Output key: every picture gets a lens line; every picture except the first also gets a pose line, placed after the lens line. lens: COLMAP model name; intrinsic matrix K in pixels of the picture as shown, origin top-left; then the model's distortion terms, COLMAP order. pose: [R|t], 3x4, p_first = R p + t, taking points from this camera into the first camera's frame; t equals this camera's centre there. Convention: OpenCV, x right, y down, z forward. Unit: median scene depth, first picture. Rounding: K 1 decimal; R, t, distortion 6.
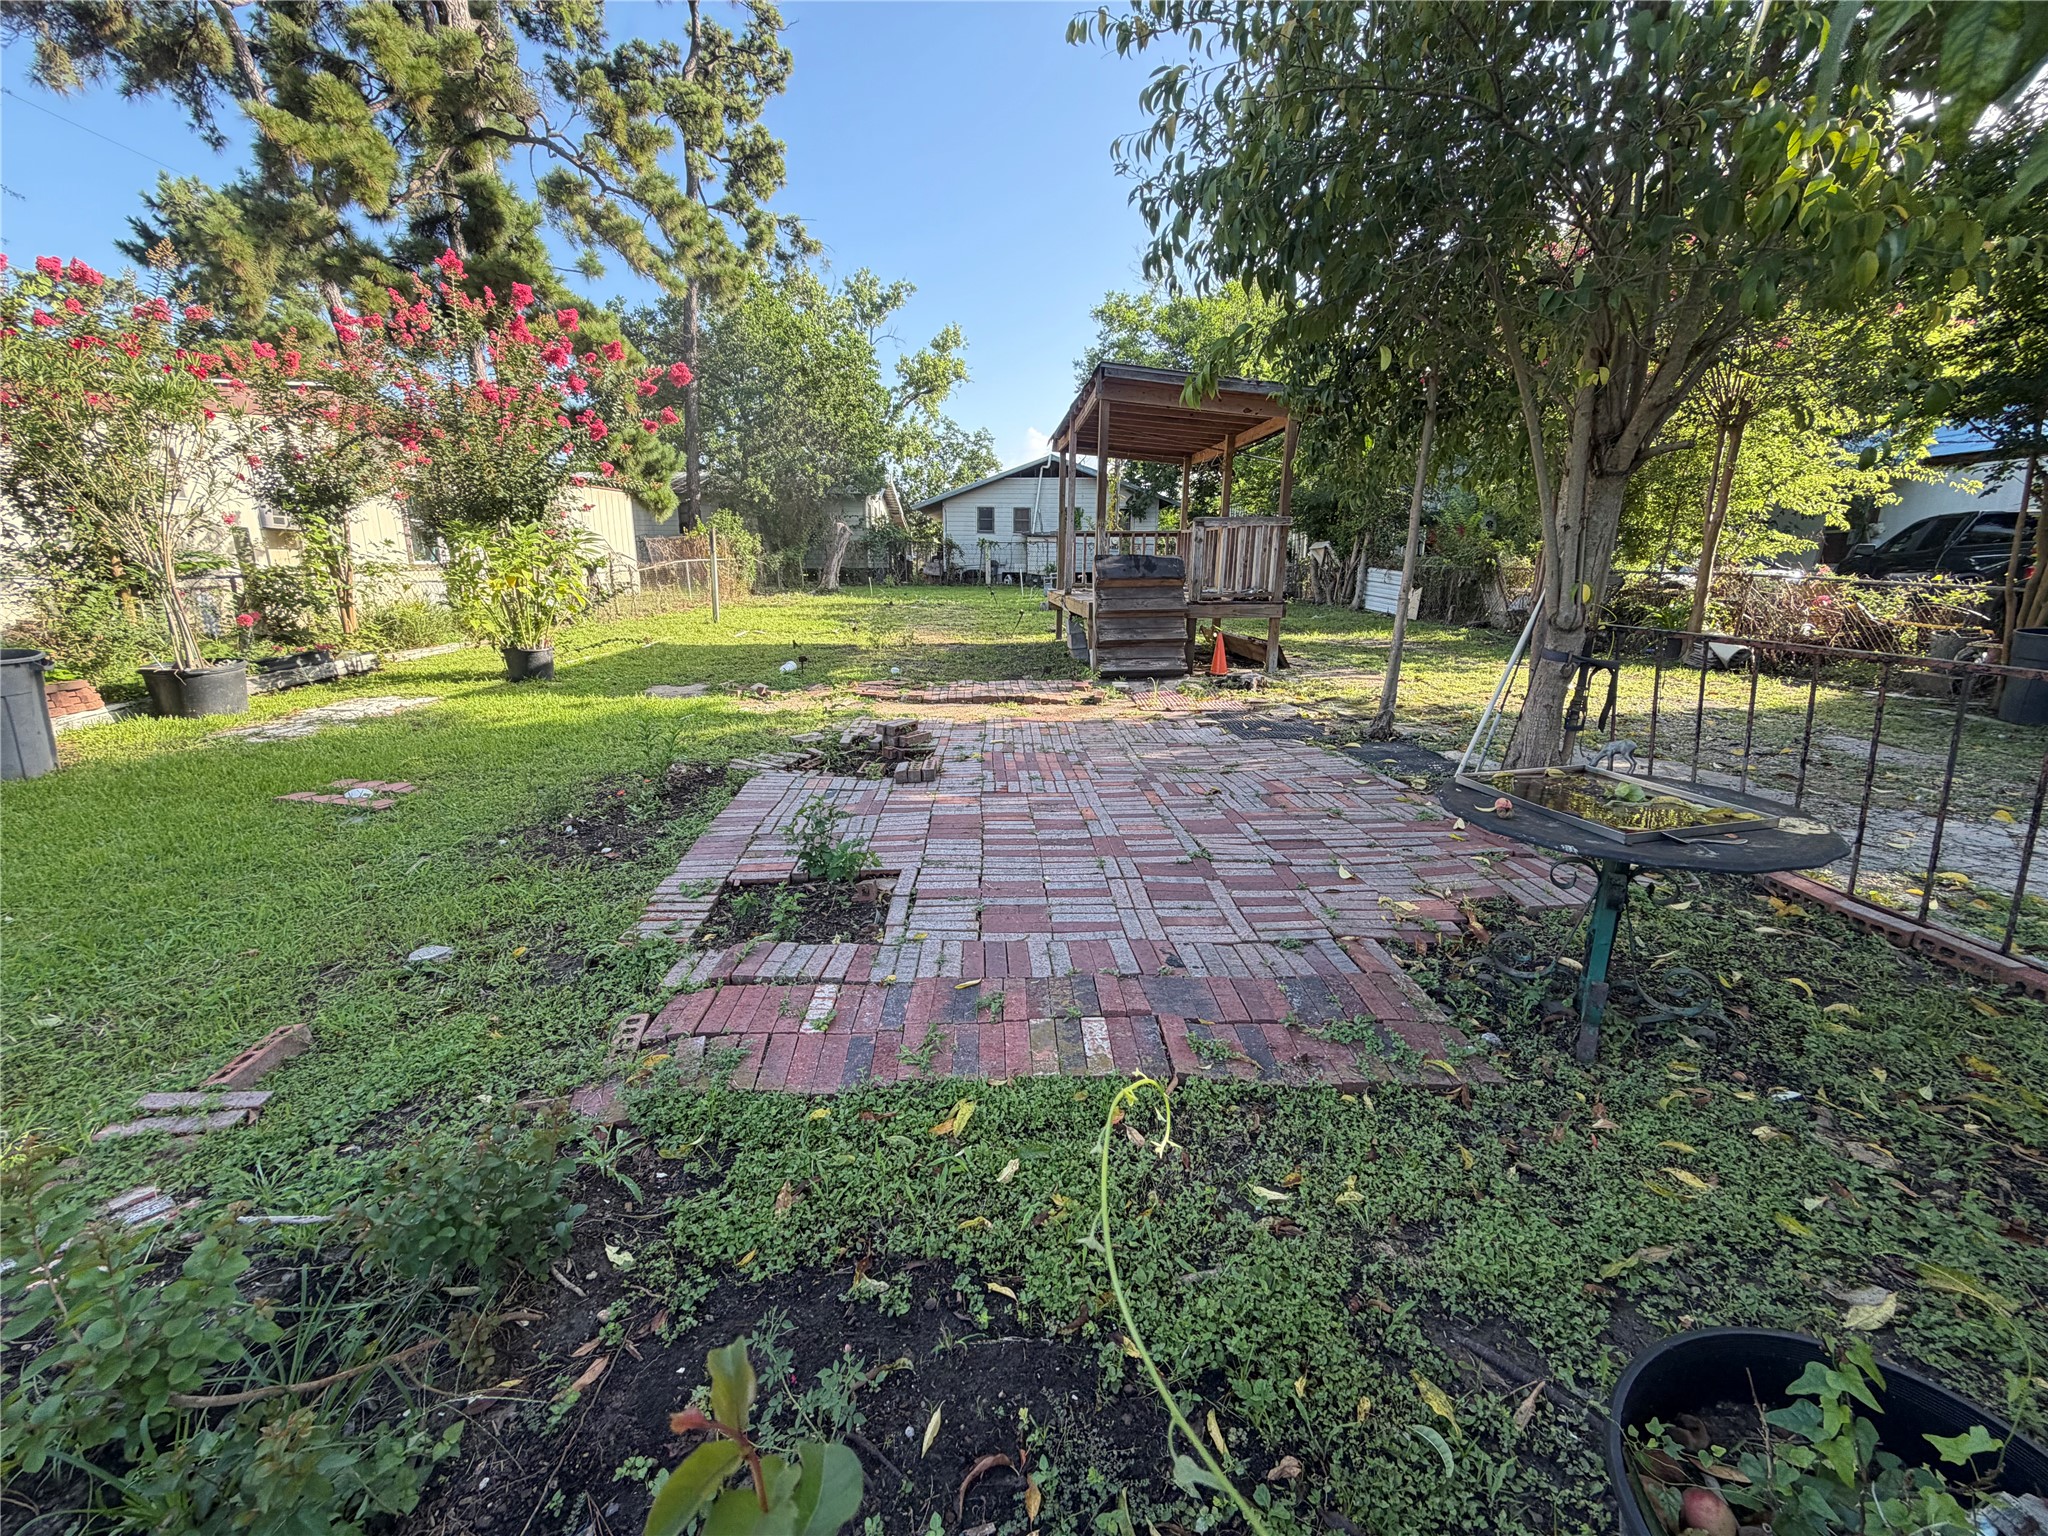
lens RADIAL K [[817.5, 0, 1012.7], [0, 817.5, 771.7], [0, 0, 1]] dist [-0.000627, -0.000253]
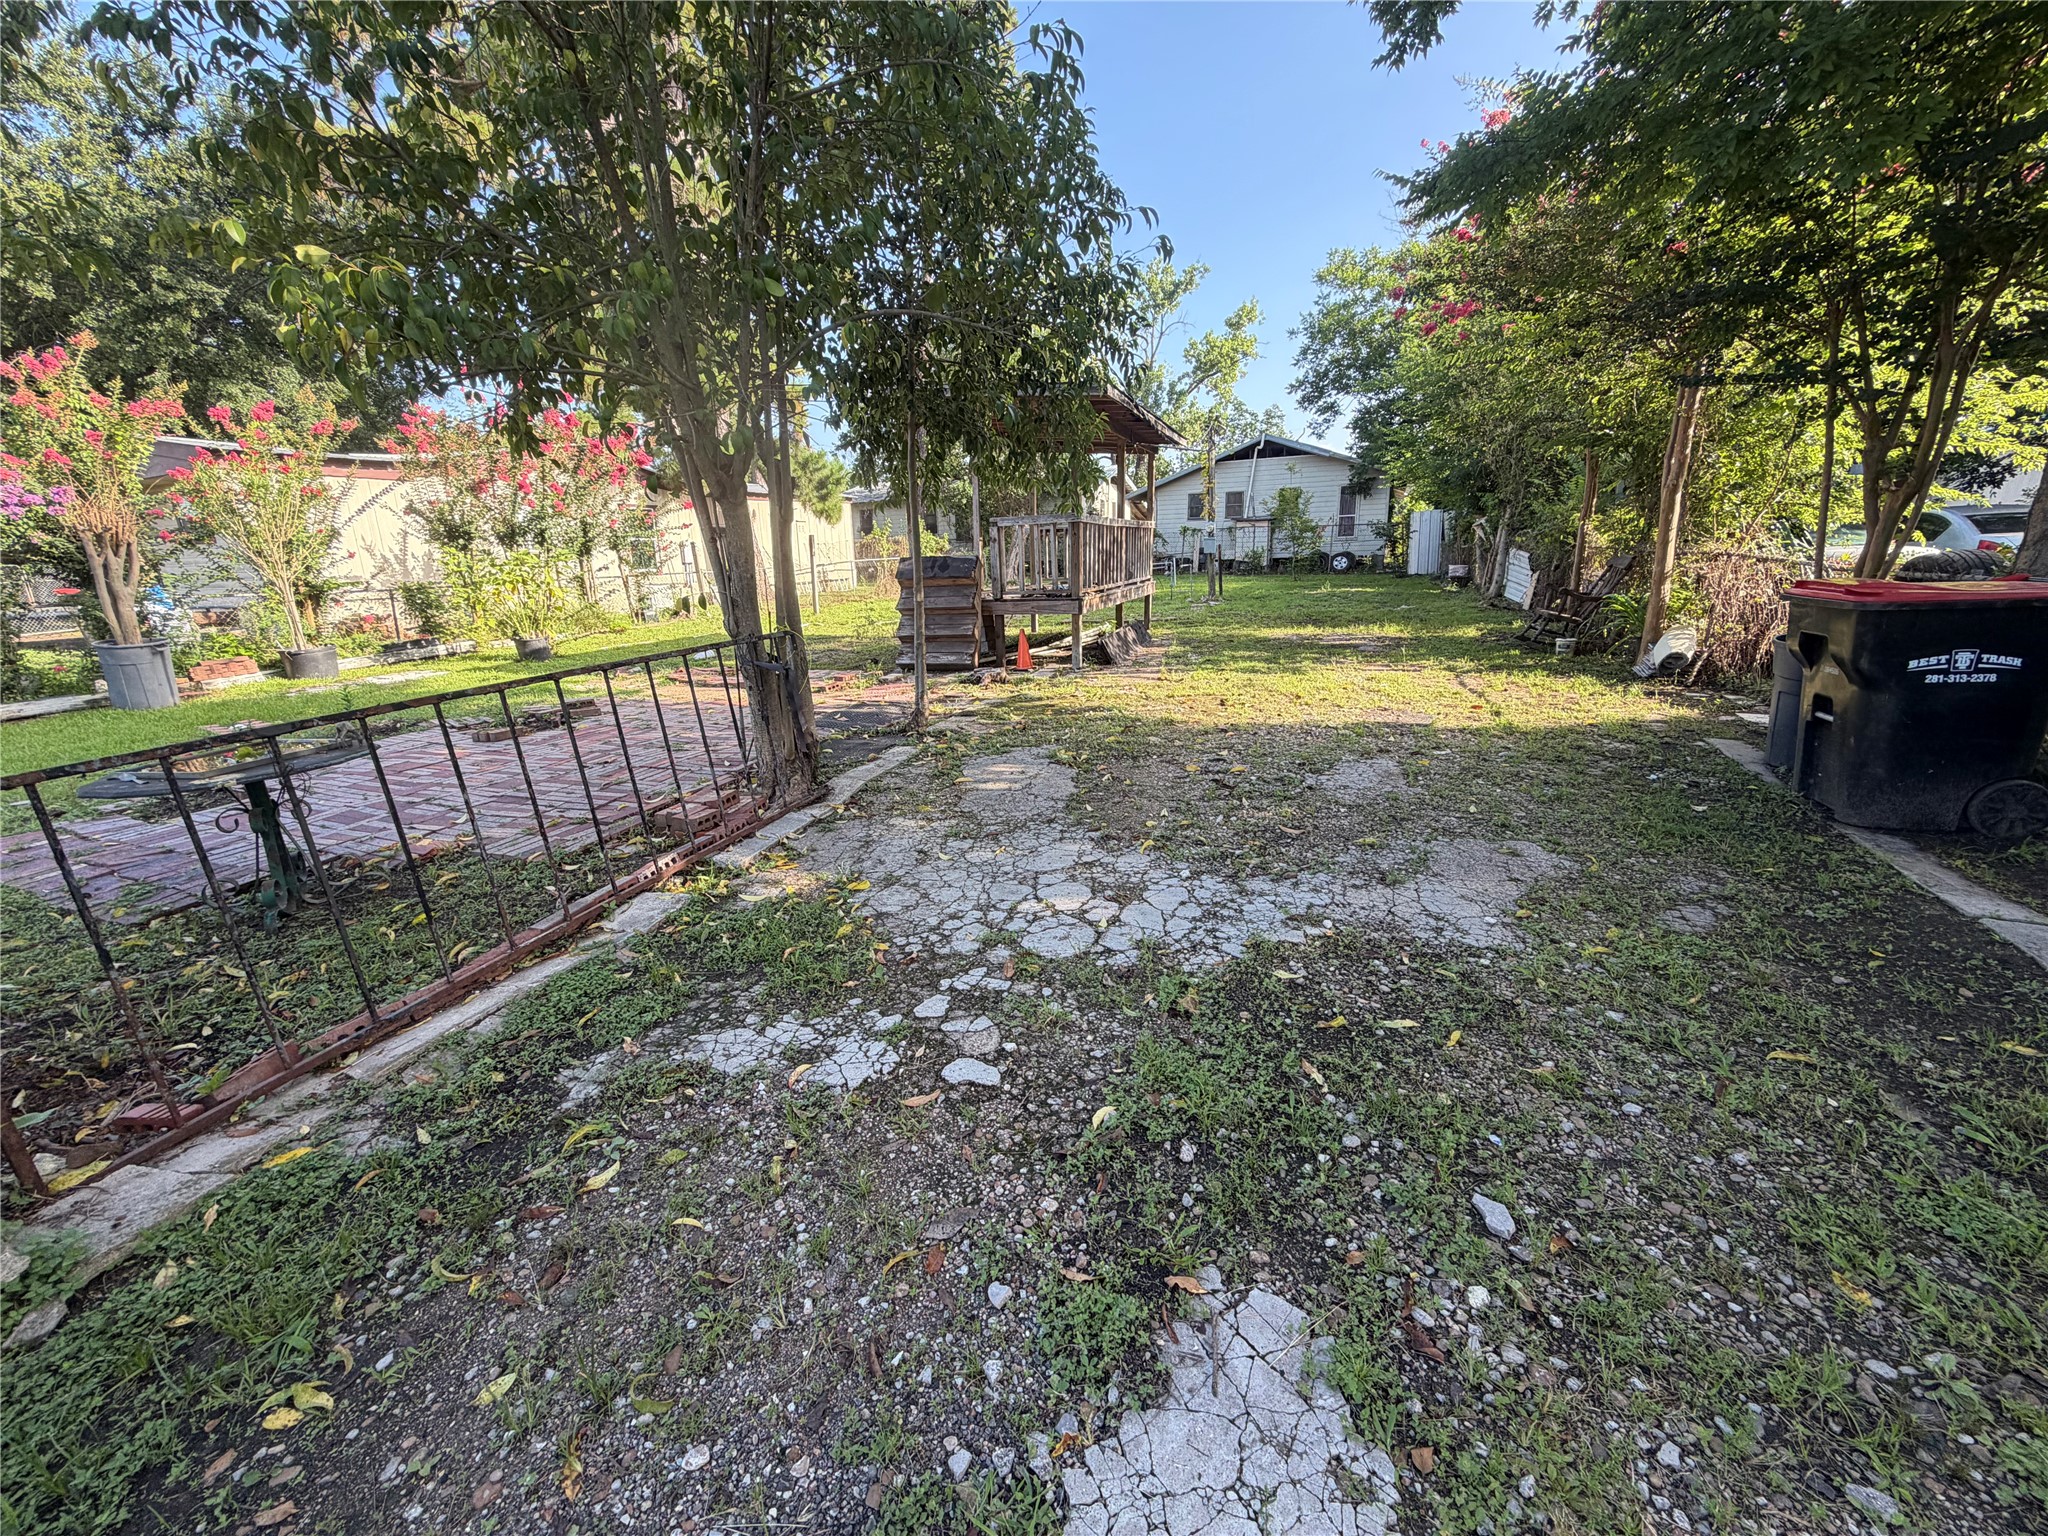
lens RADIAL K [[807.7, 0, 1018.9], [0, 807.7, 774.9], [0, 0, 1]] dist [0.001284, 0.000268]
pose [[0.916681, 0.076608, -0.392207, 0.727622], [-0.067088, 0.997025, 0.037945, -0.025622], [0.393947, -0.008471, 0.919094, 0.050265]]
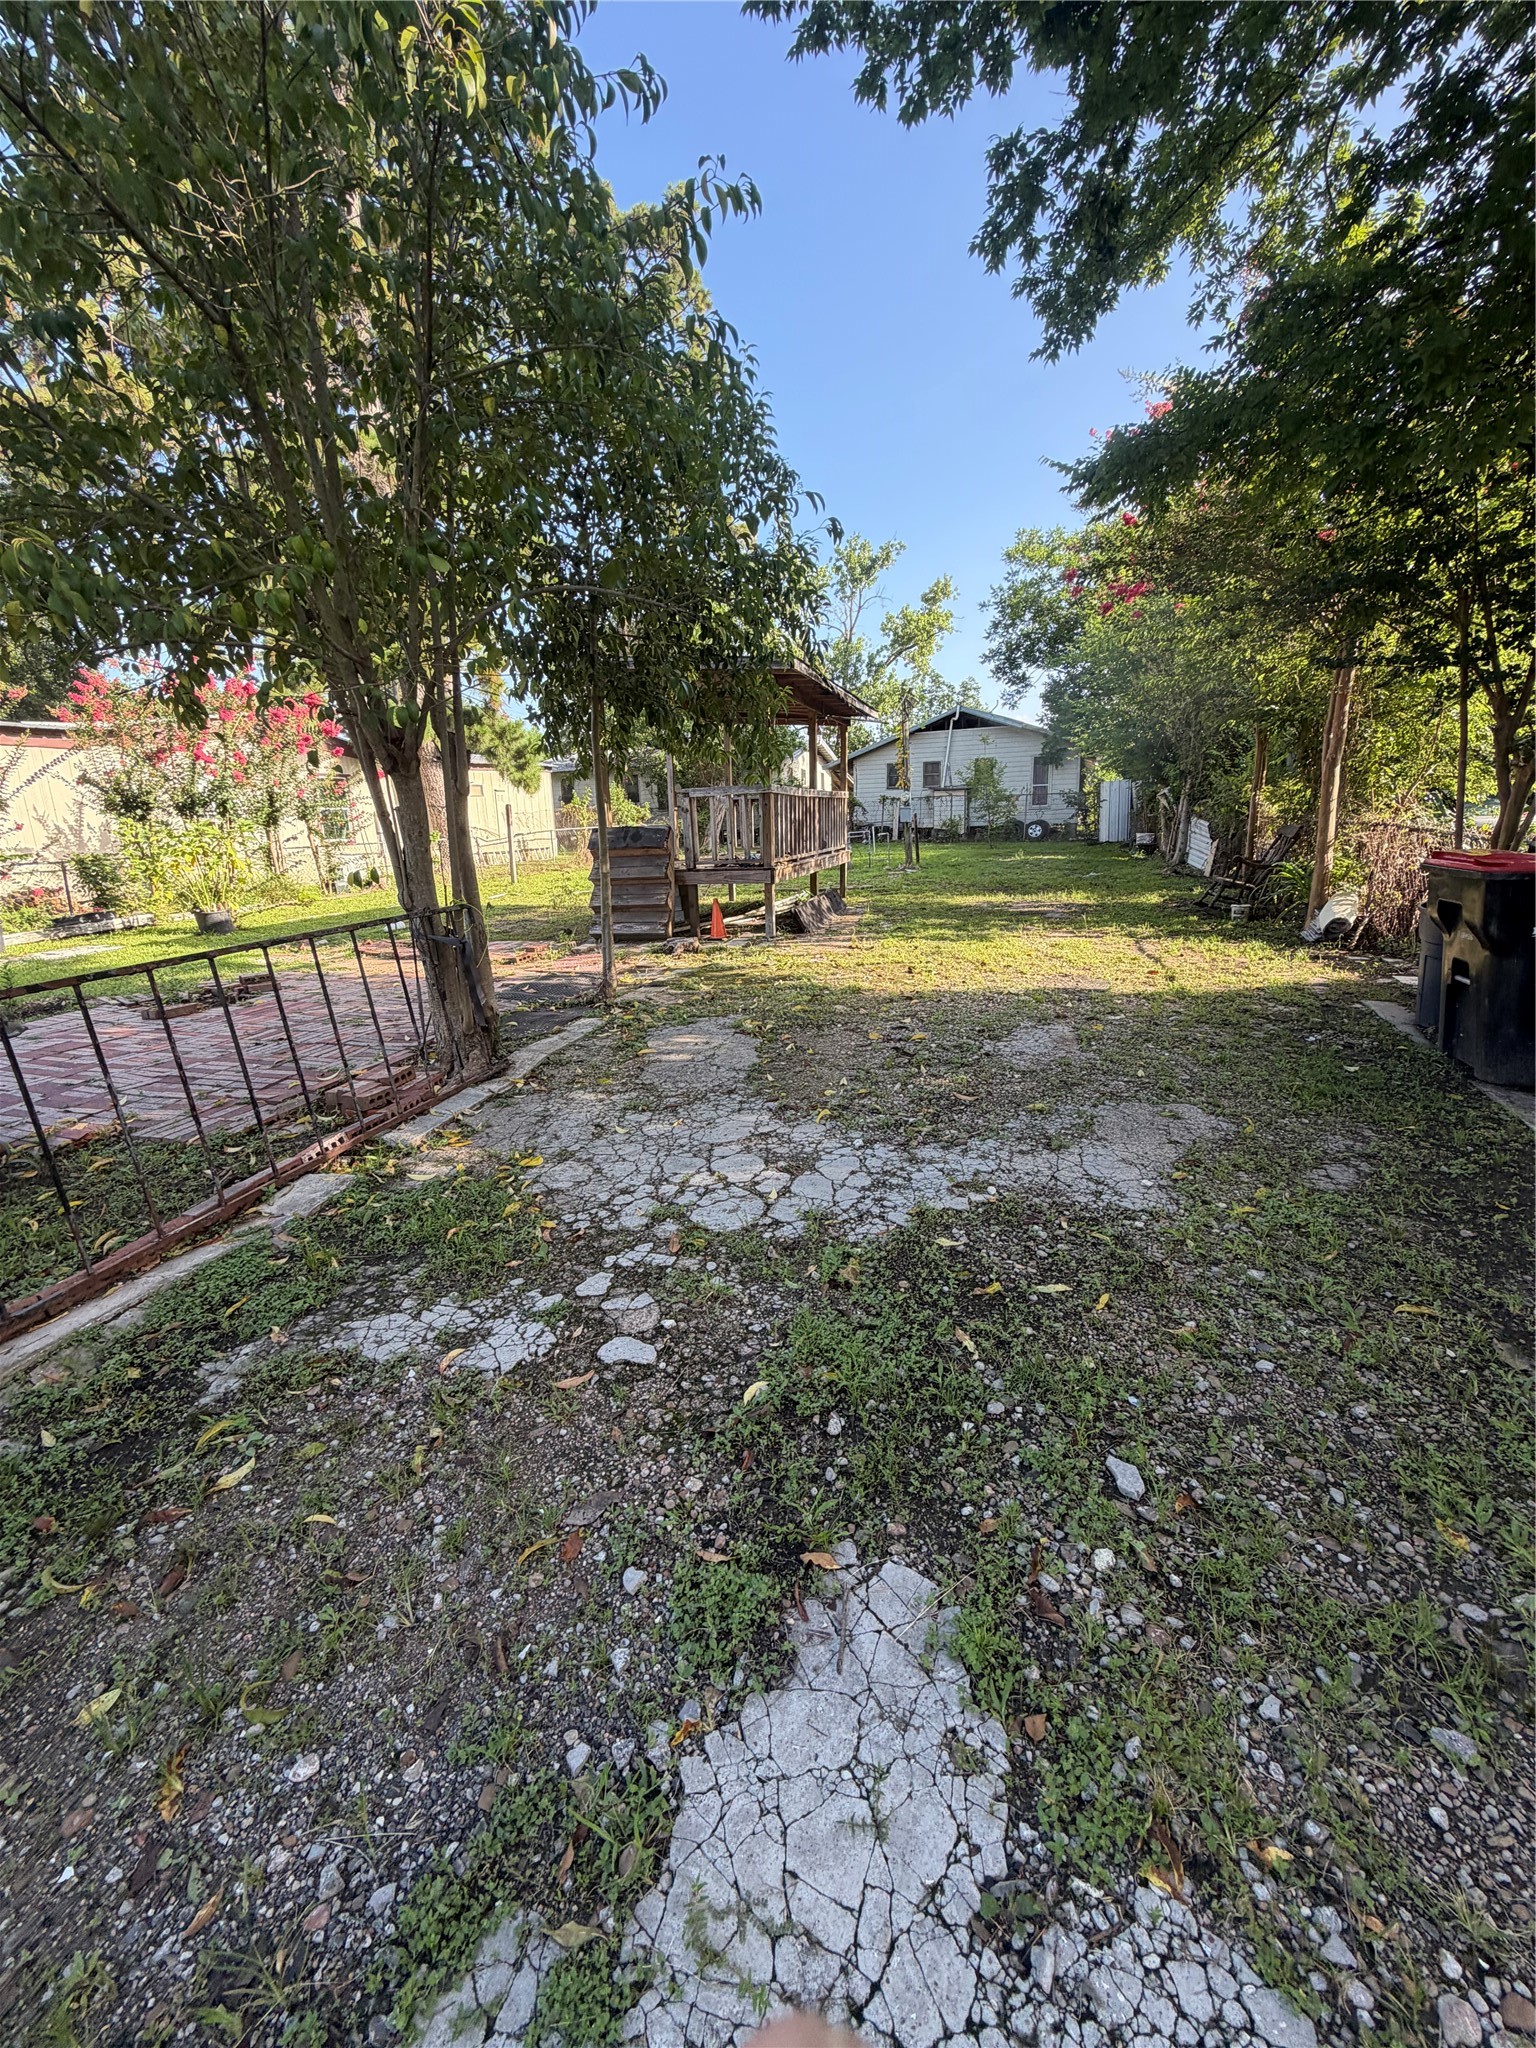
lens RADIAL K [[807.7, 0, 768.0], [0, 807.7, 1024.0], [0, 0, 1]] dist [0.001284, 0.000268]
pose [[0.936084, 0.054895, -0.347467, 0.746092], [-0.053712, 0.998471, 0.013043, -0.029712], [0.347652, 0.006454, 0.937601, 0.055782]]
